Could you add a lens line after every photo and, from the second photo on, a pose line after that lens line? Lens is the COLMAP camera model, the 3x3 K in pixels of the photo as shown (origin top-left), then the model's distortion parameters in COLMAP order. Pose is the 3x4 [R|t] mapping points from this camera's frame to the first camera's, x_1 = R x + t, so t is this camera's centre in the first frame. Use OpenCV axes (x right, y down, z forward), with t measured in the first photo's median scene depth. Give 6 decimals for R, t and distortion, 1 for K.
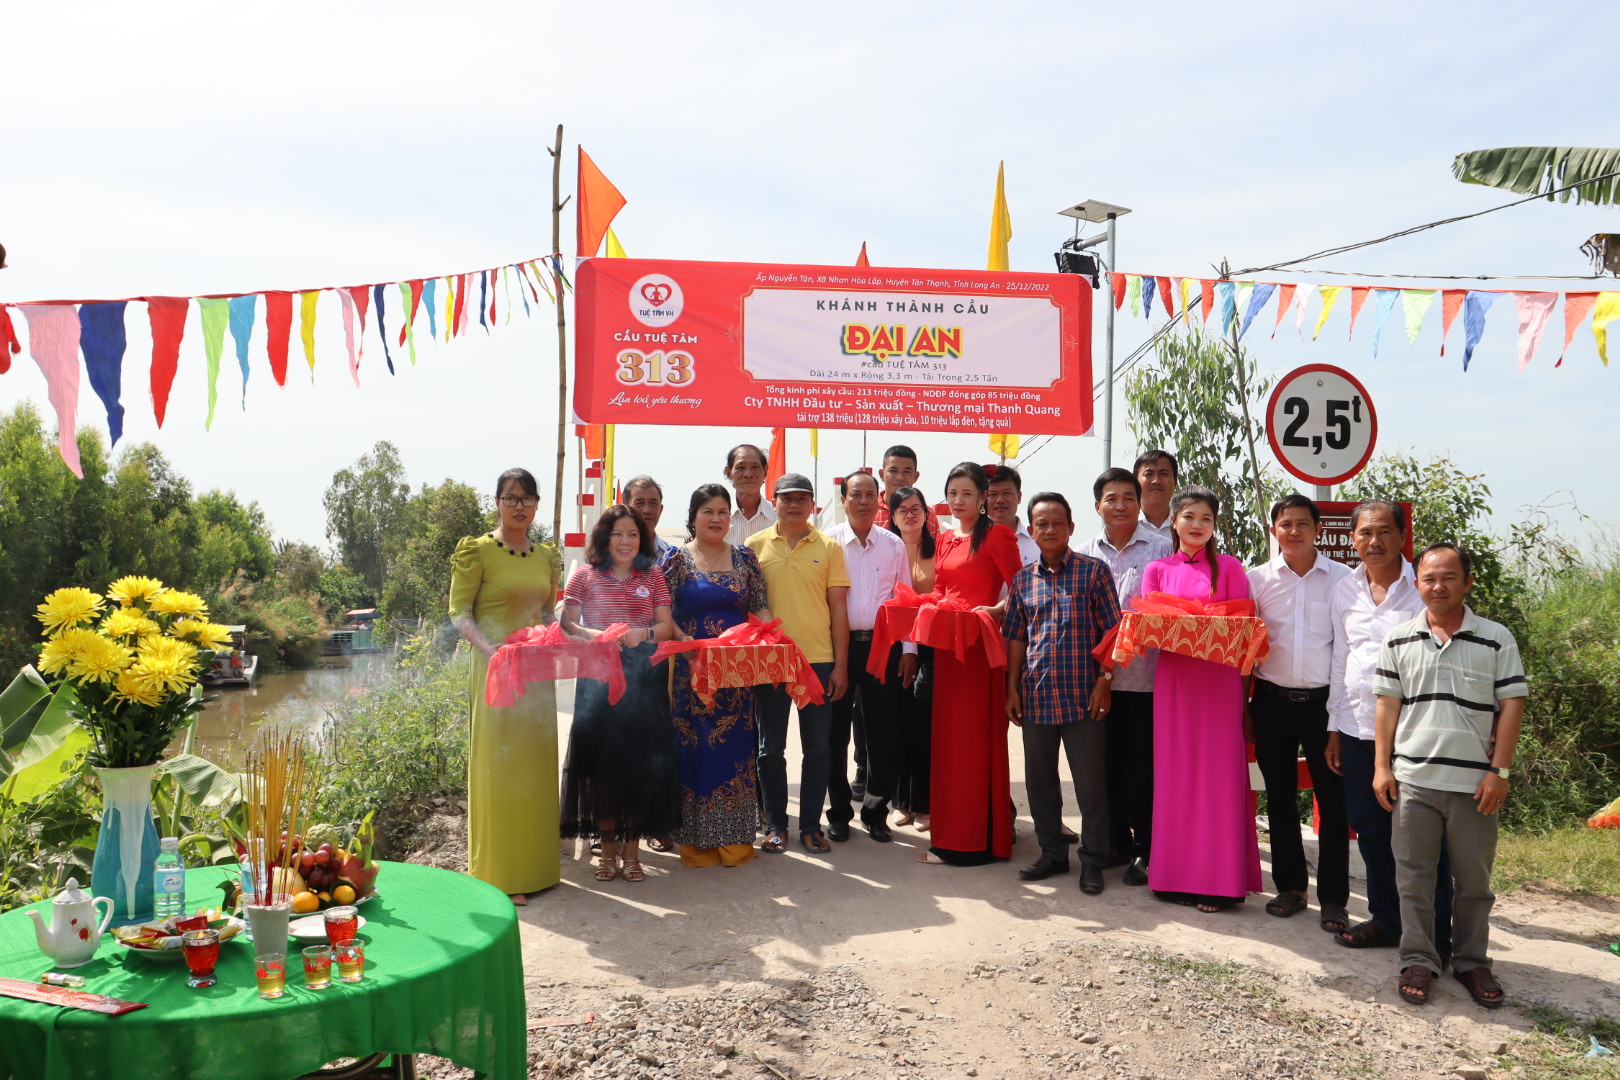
lens RADIAL K [[1356.4, 0, 811.4], [0, 1356.4, 579.4], [0, 0, 1]] dist [-0.187103, 0.160952]
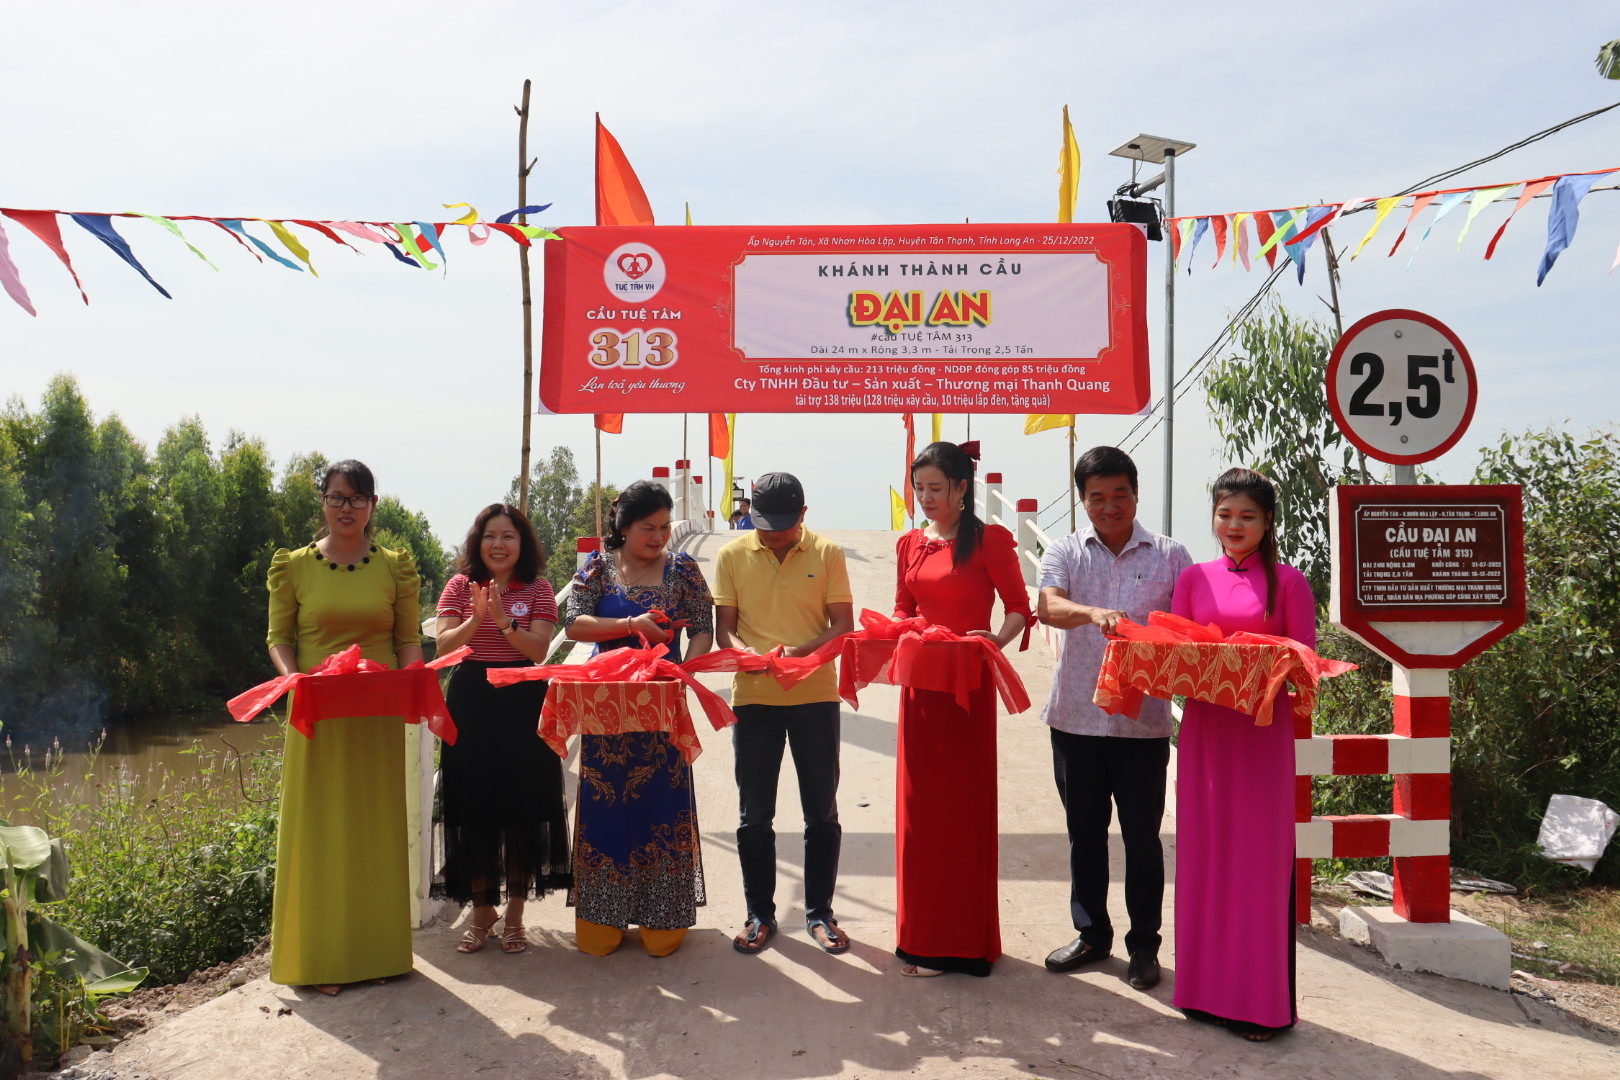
lens RADIAL K [[1348.2, 0, 809.9], [0, 1348.2, 565.4], [0, 0, 1]] dist [-0.178838, 0.160416]
pose [[0.990419, -0.009916, -0.137742, 0.114704], [0.008504, 0.999905, -0.010832, -0.005156], [0.137836, 0.009557, 0.990409, 0.149173]]
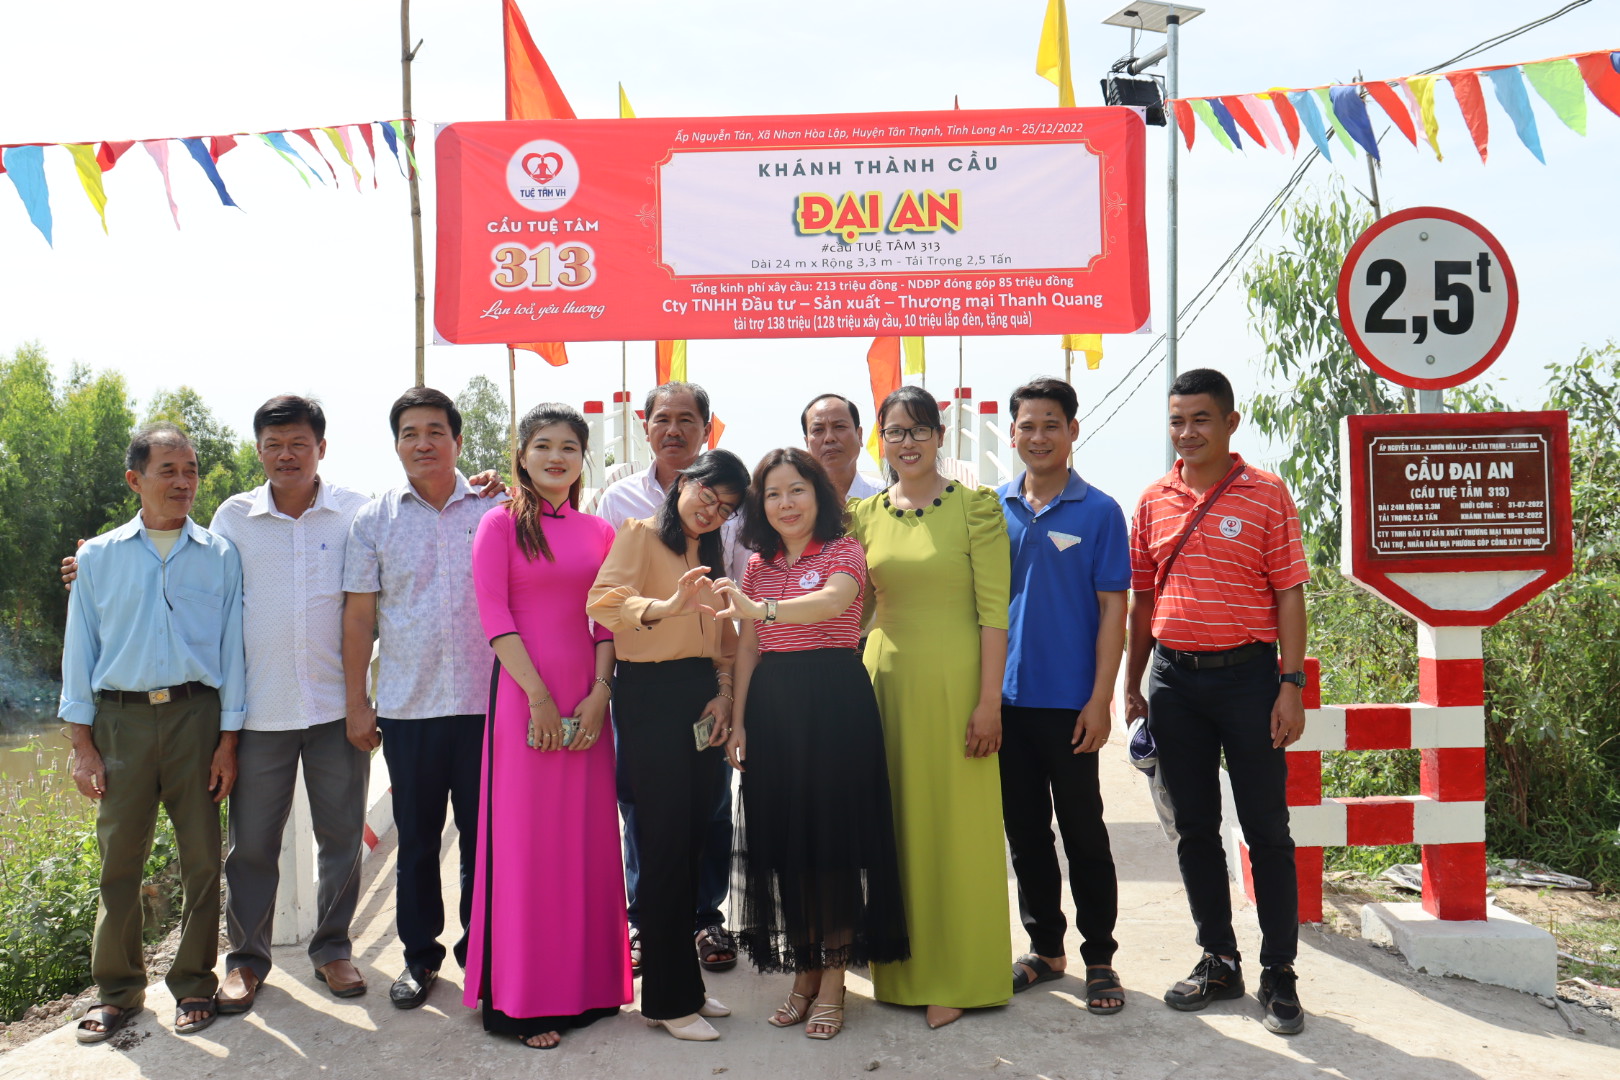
lens RADIAL K [[1626.9, 0, 809.3], [0, 1626.9, 565.9], [0, 0, 1]] dist [-0.123788, 0.198107]
pose [[0.991256, -0.022965, -0.129938, 0.140997], [0.026124, 0.999402, 0.022661, -0.006818], [0.129340, -0.025858, 0.991263, 0.120722]]
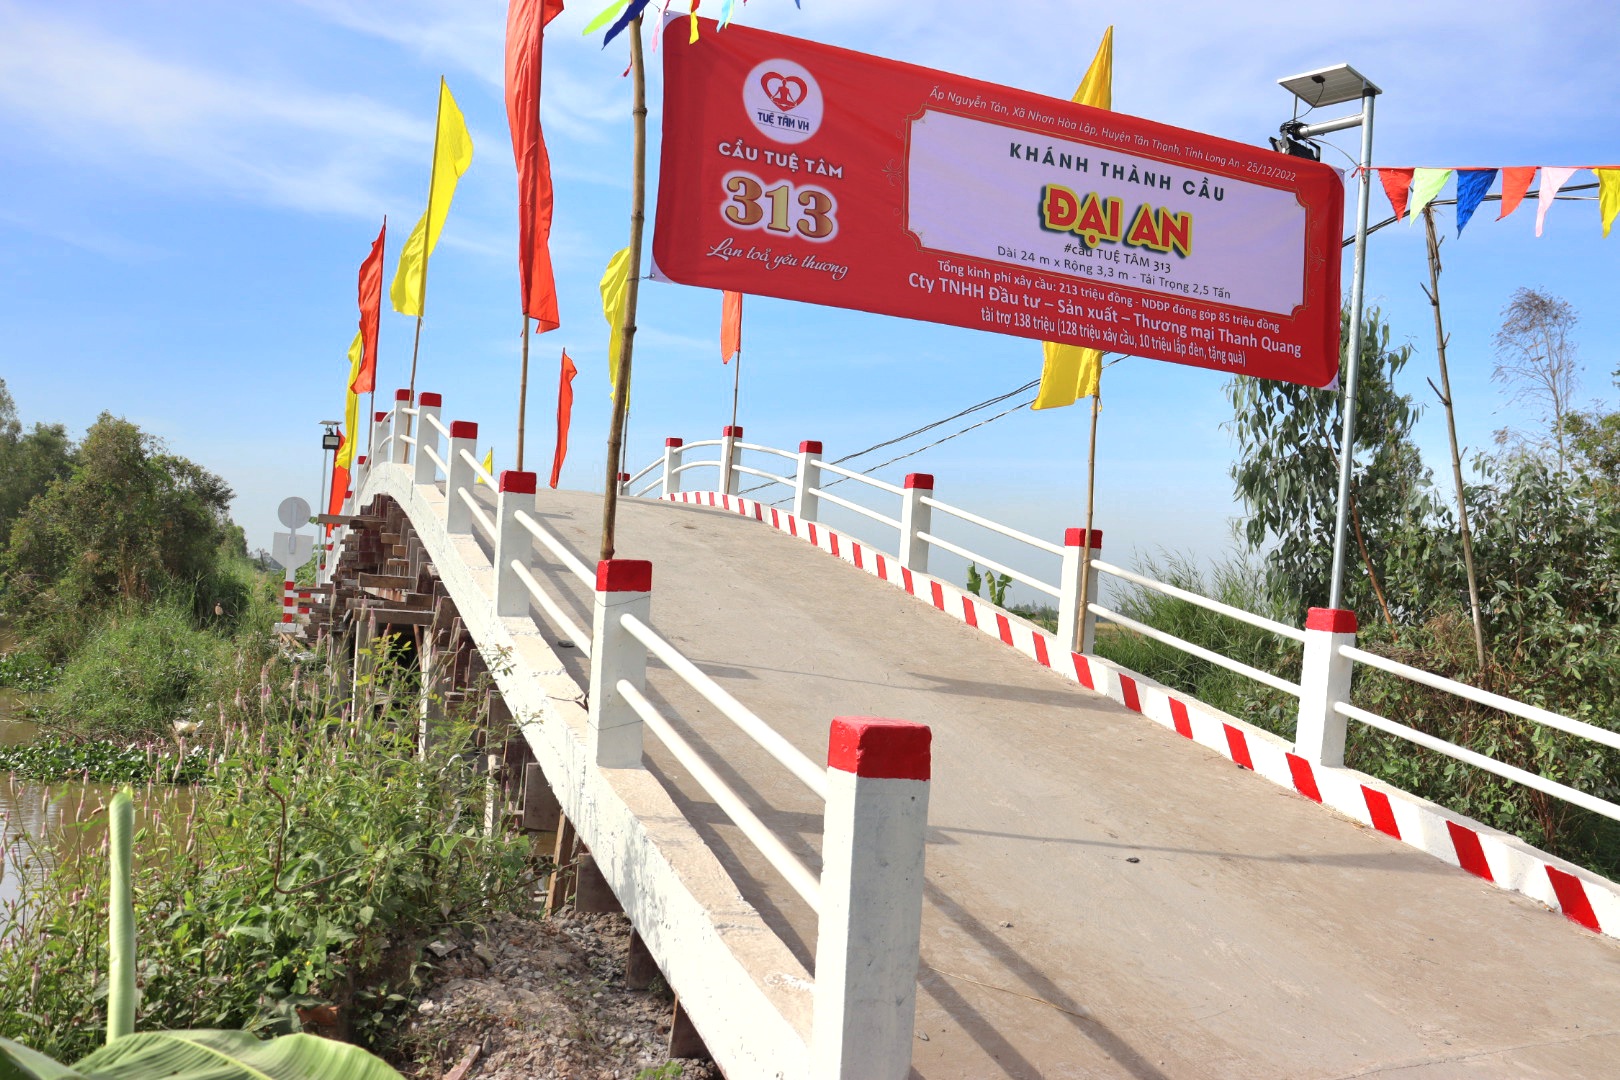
lens RADIAL K [[1348.2, 0, 809.9], [0, 1348.2, 565.4], [0, 0, 1]] dist [-0.178838, 0.160416]
pose [[0.962443, 0.058381, 0.265132, -0.248483], [-0.058360, 0.998264, -0.007965, 0.009708], [-0.265137, -0.007807, 0.964179, 0.400654]]
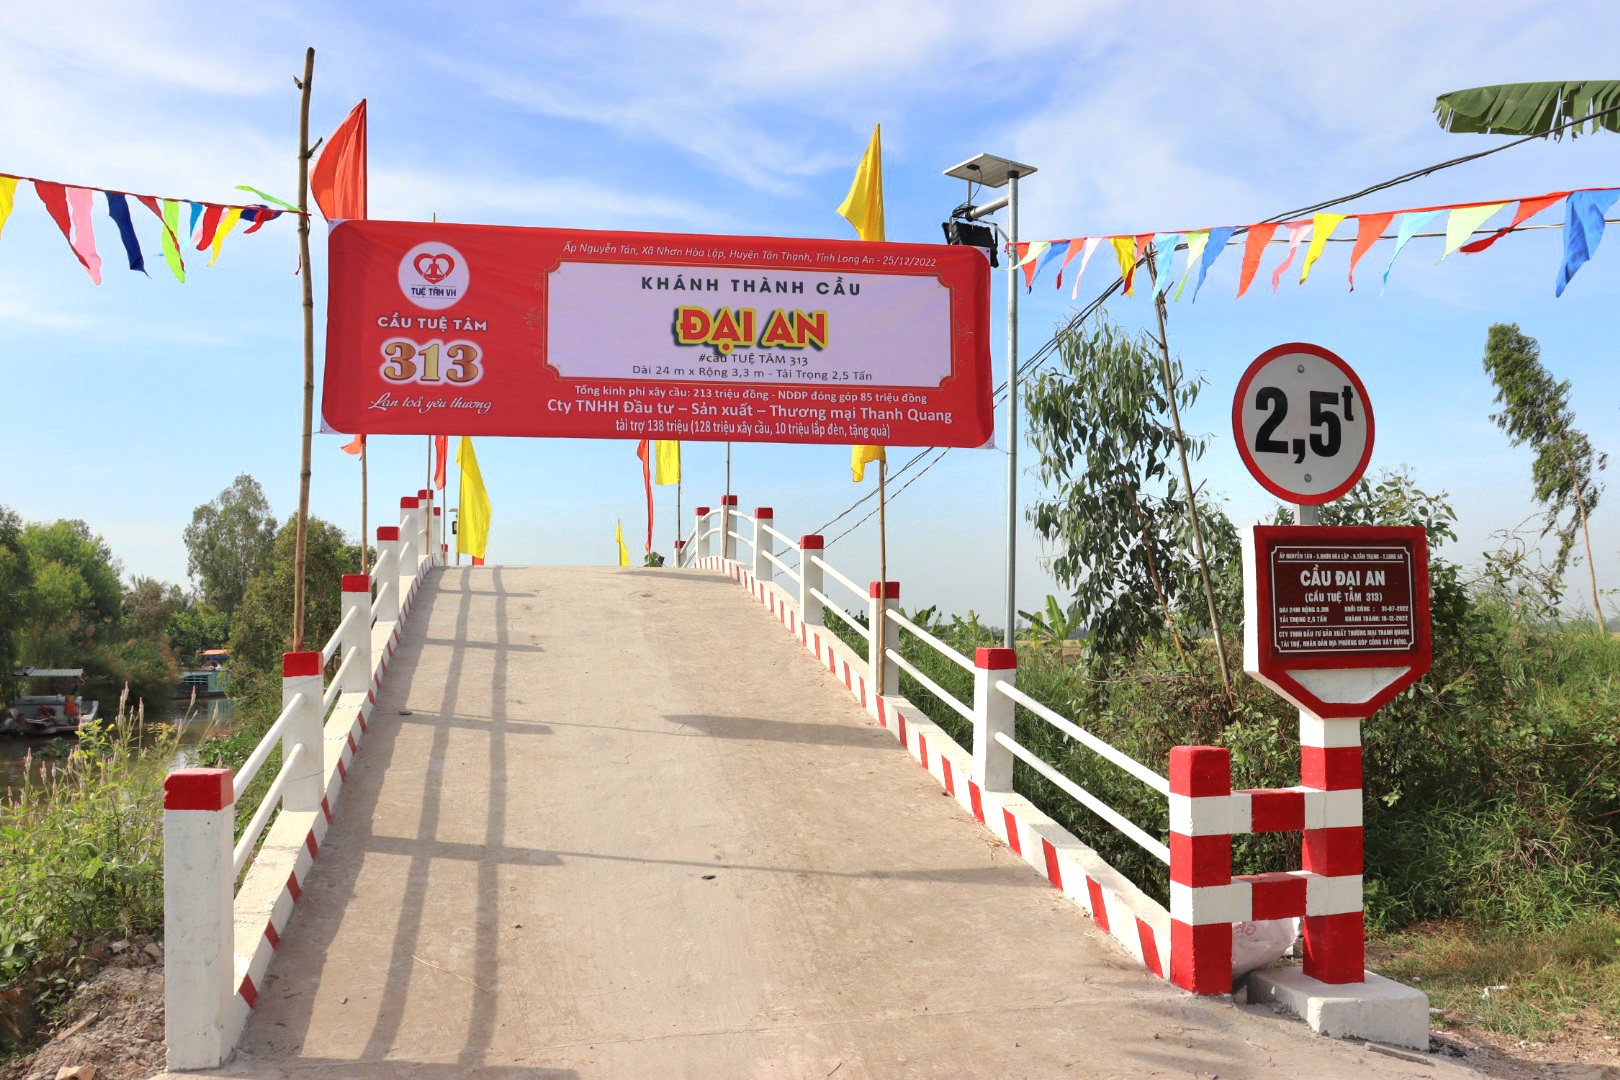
lens RADIAL K [[1348.2, 0, 809.9], [0, 1348.2, 565.4], [0, 0, 1]] dist [-0.178838, 0.160416]
pose [[0.996210, -0.008850, 0.086527, 0.032821], [0.011857, 0.999341, -0.034298, -0.011575], [-0.086167, 0.035194, 0.995659, 0.223651]]
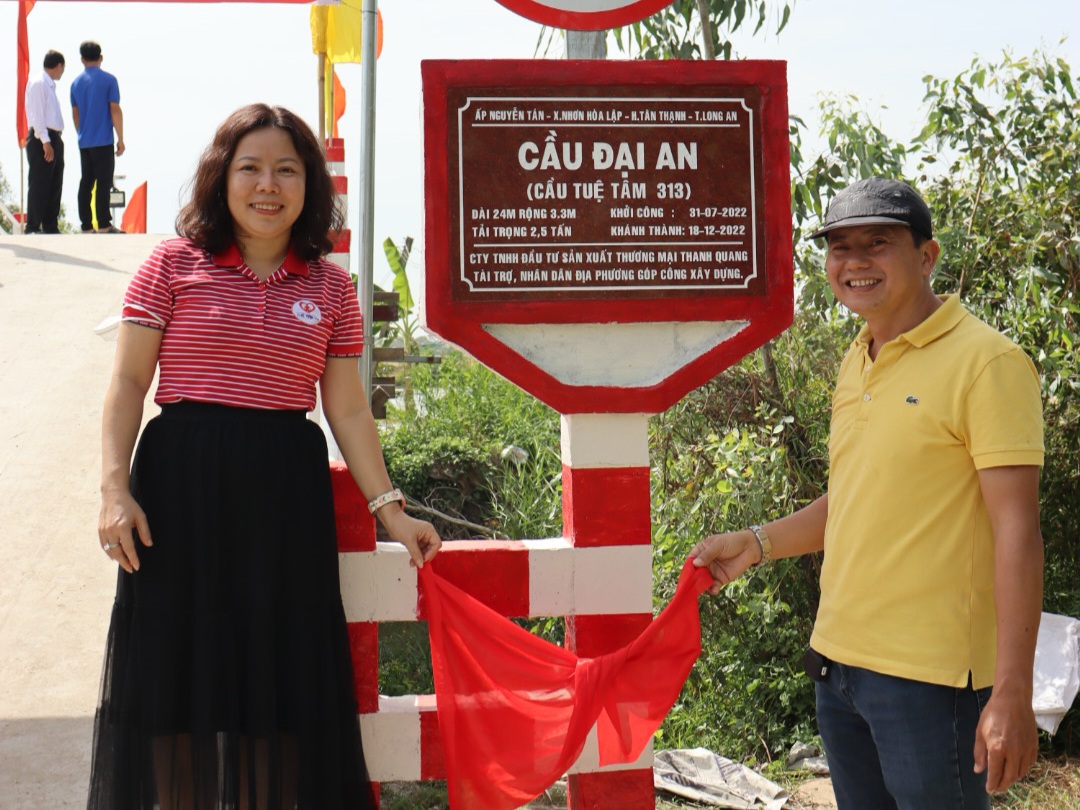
lens RADIAL K [[1614.1, 0, 540.0], [0, 1614.1, 405.0], [0, 0, 1]] dist [-0.164367, 0.112875]
pose [[0.999712, -0.017781, -0.016133, 0.299052], [0.018676, 0.998192, 0.057136, 0.013425], [0.015088, -0.057421, 0.998236, 0.389808]]
